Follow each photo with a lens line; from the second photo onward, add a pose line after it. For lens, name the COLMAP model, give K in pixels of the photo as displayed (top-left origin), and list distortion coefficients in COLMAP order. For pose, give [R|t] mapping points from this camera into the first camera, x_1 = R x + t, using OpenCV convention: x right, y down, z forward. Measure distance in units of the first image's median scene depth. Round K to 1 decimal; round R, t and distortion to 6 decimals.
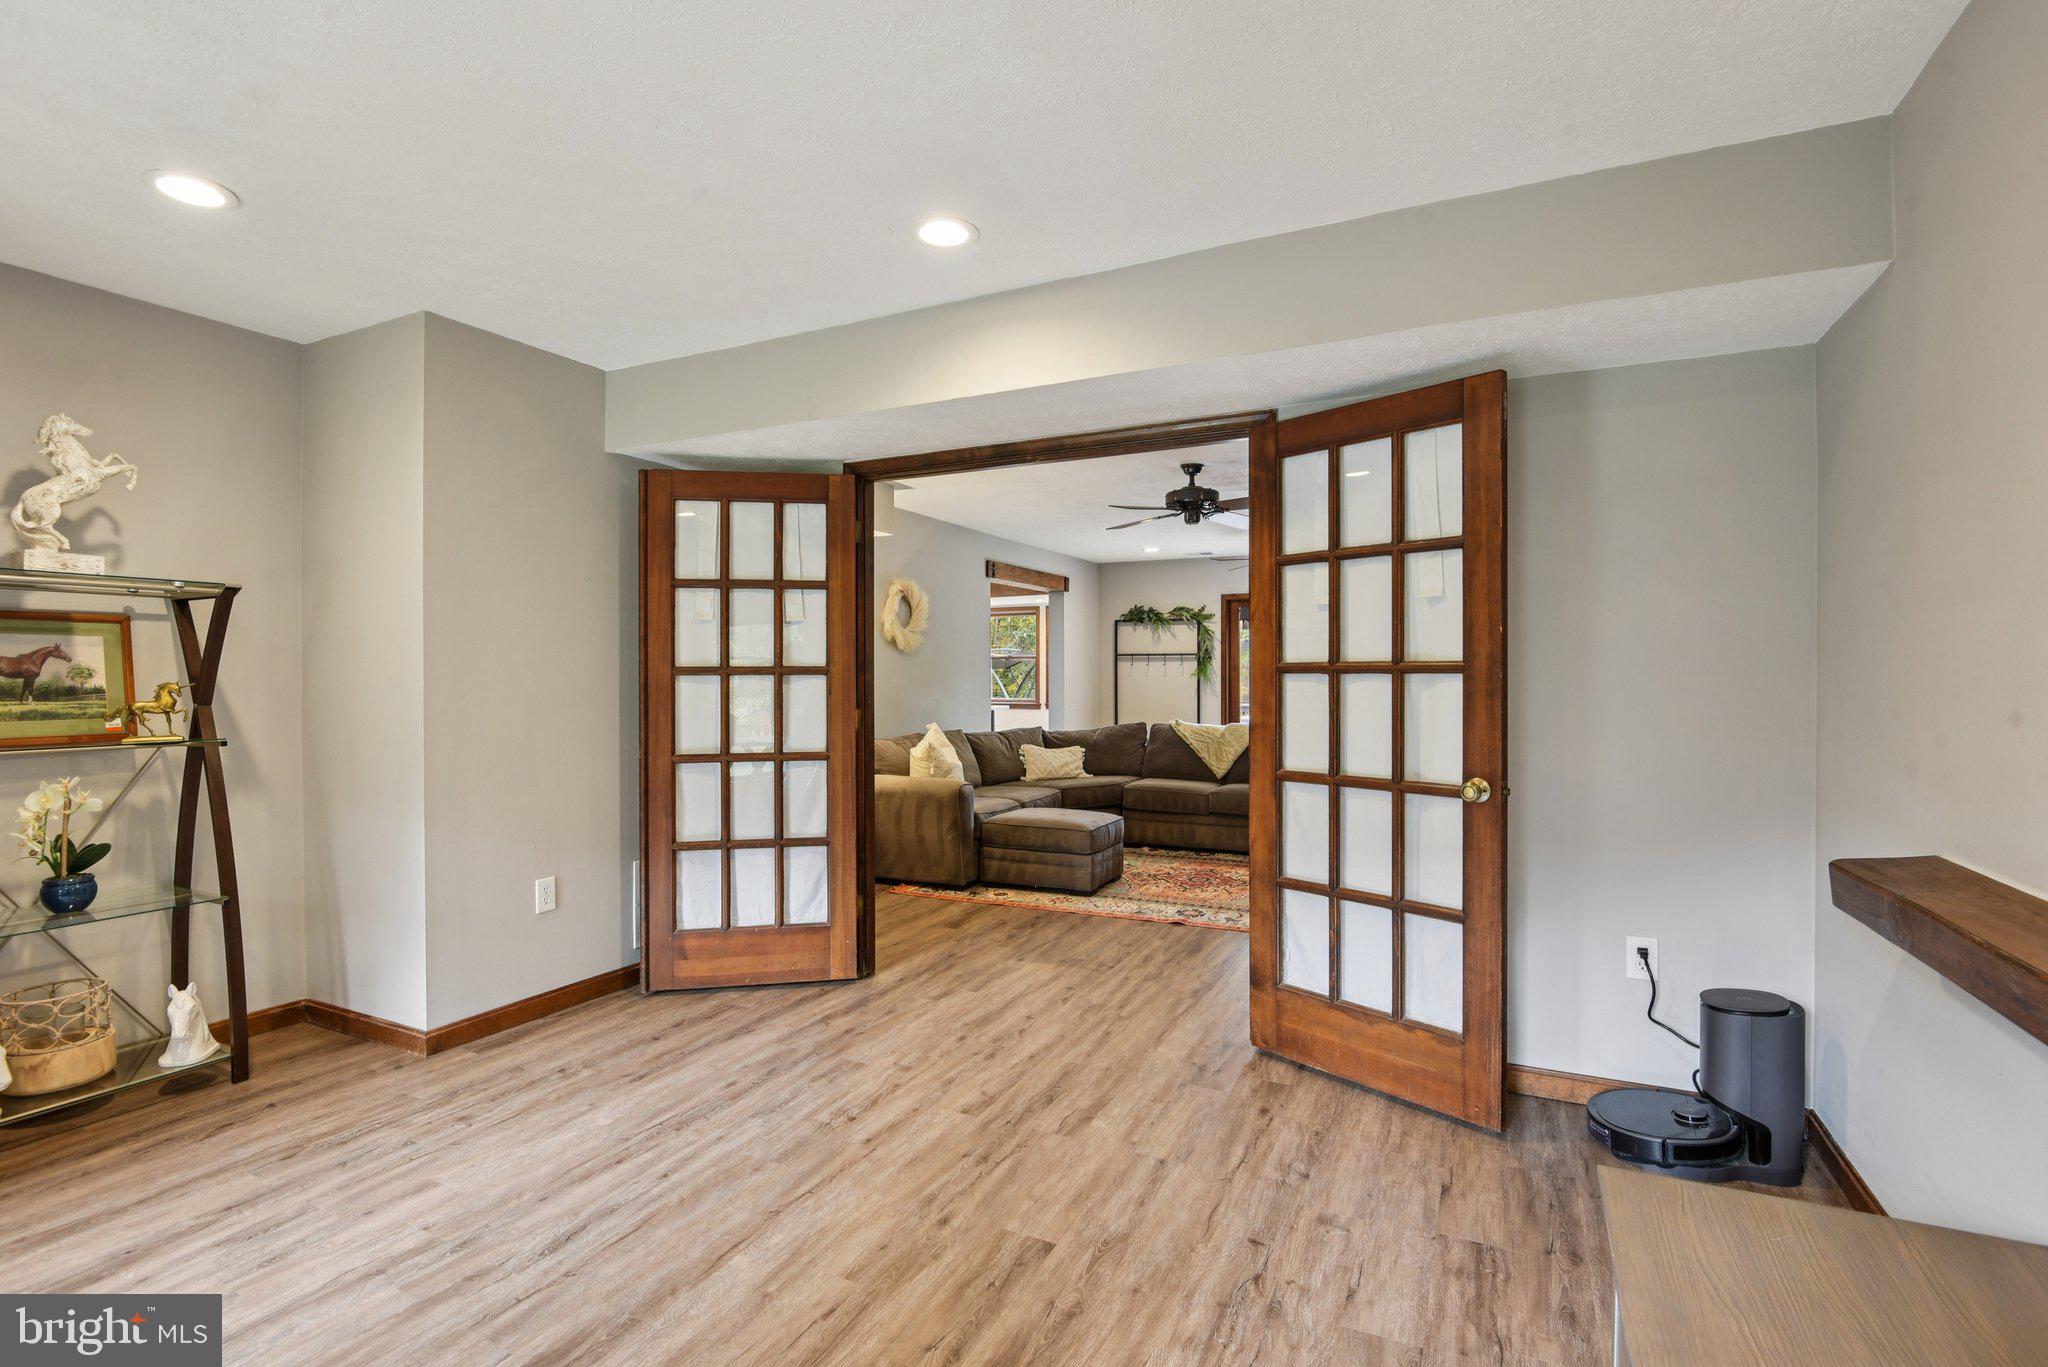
lens RADIAL K [[958.3, 0, 1022.8], [0, 958.3, 678.2], [0, 0, 1]] dist [-0.013279, -0.005241]
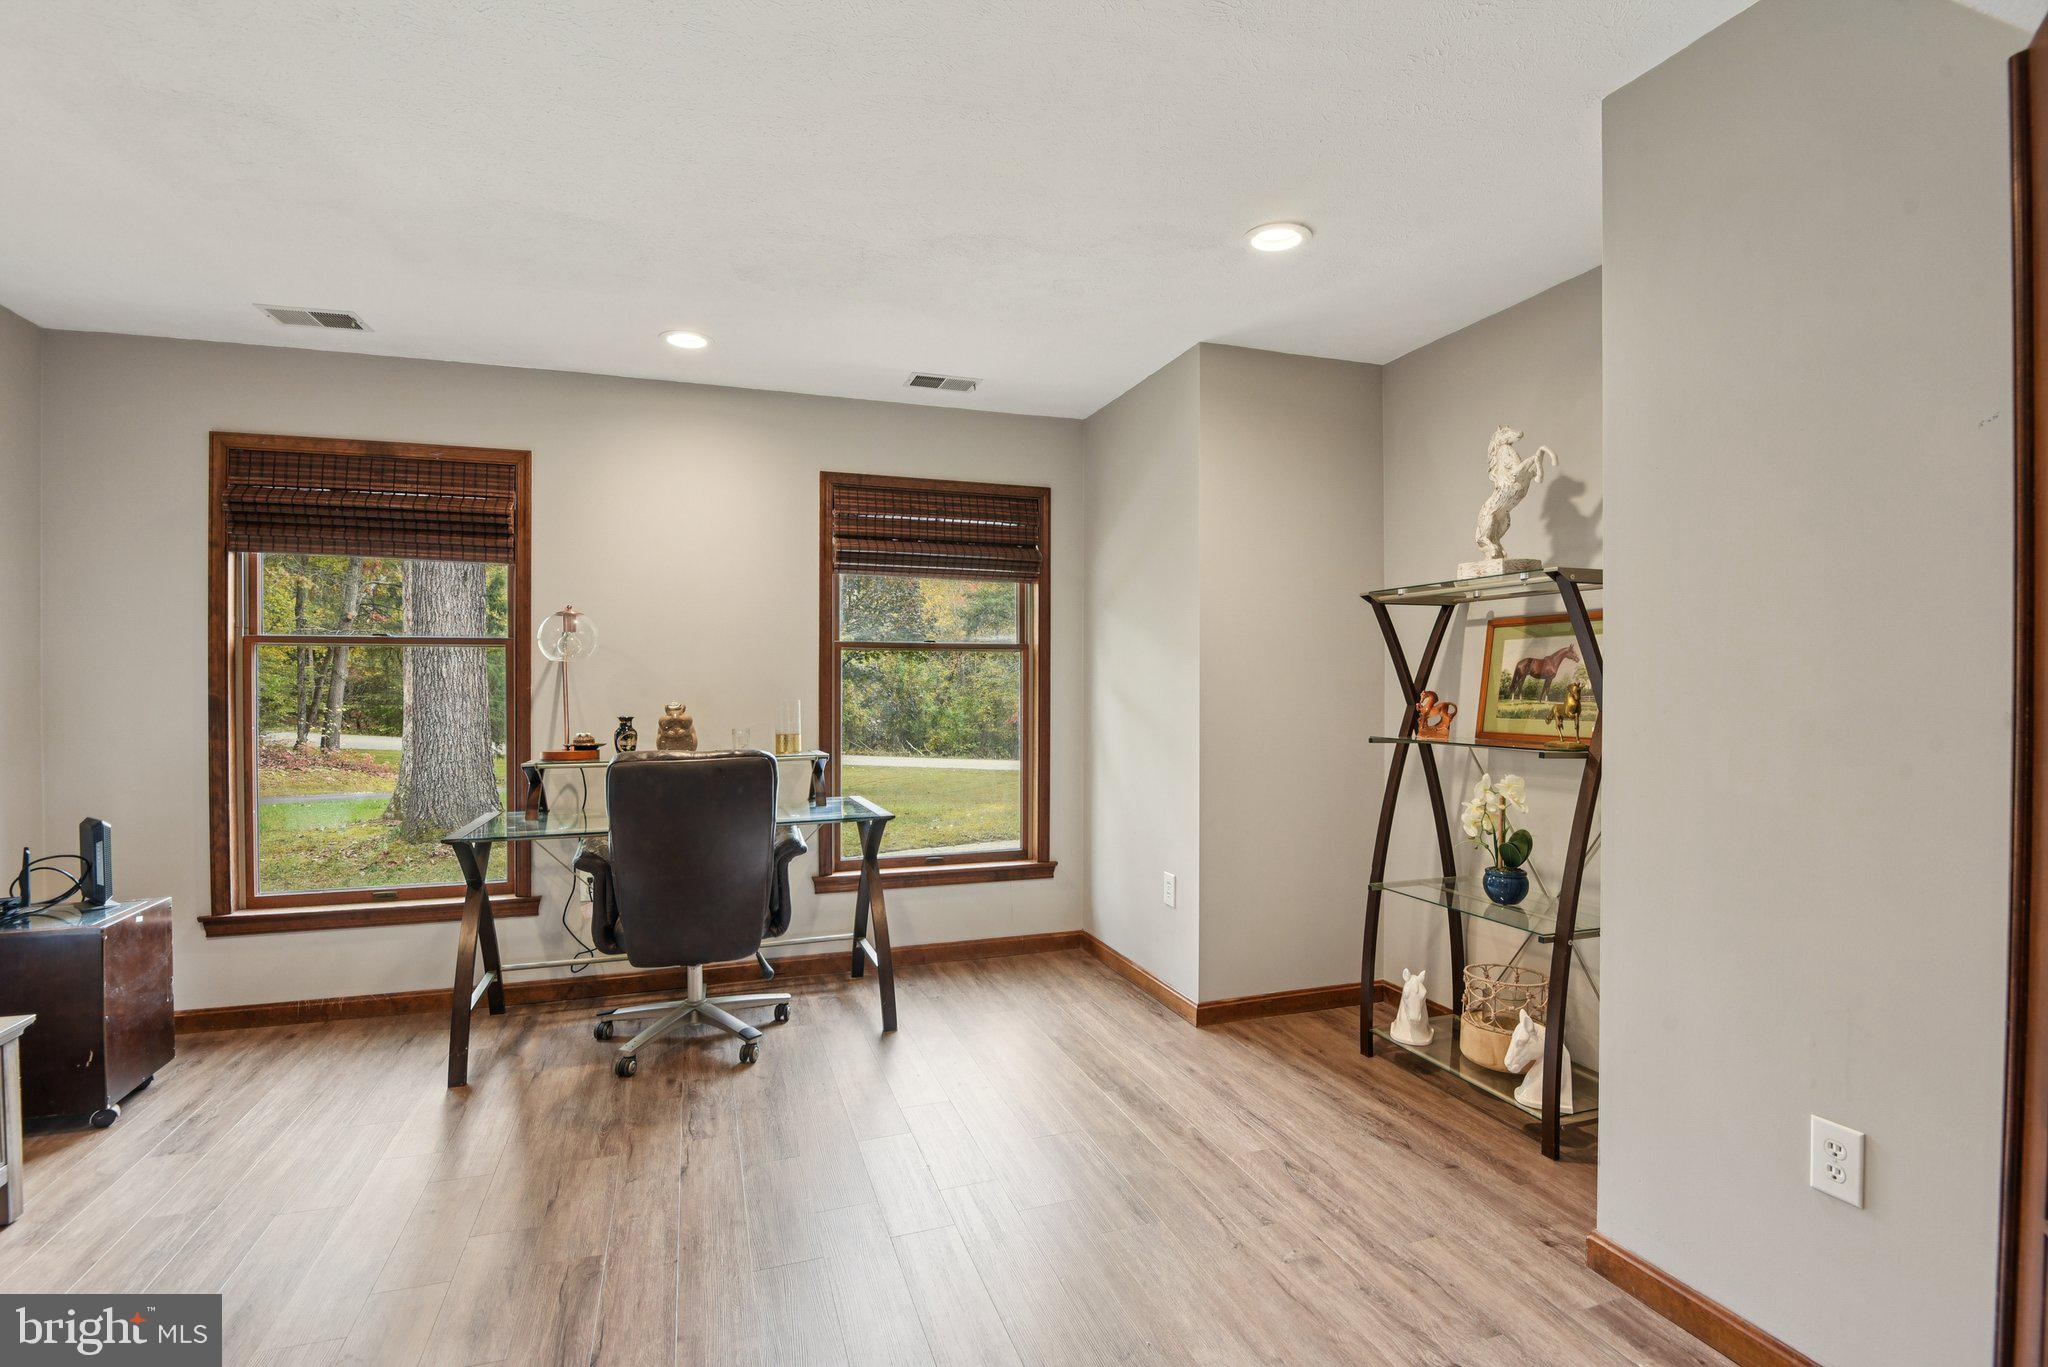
lens RADIAL K [[958.3, 0, 1016.7], [0, 958.3, 685.9], [0, 0, 1]] dist [-0.013279, -0.005241]
pose [[-0.701630, 0.012699, -0.712429, 0.114807], [0.004361, 0.999899, 0.013529, -0.009105], [0.712529, 0.006386, -0.701614, 1.338573]]
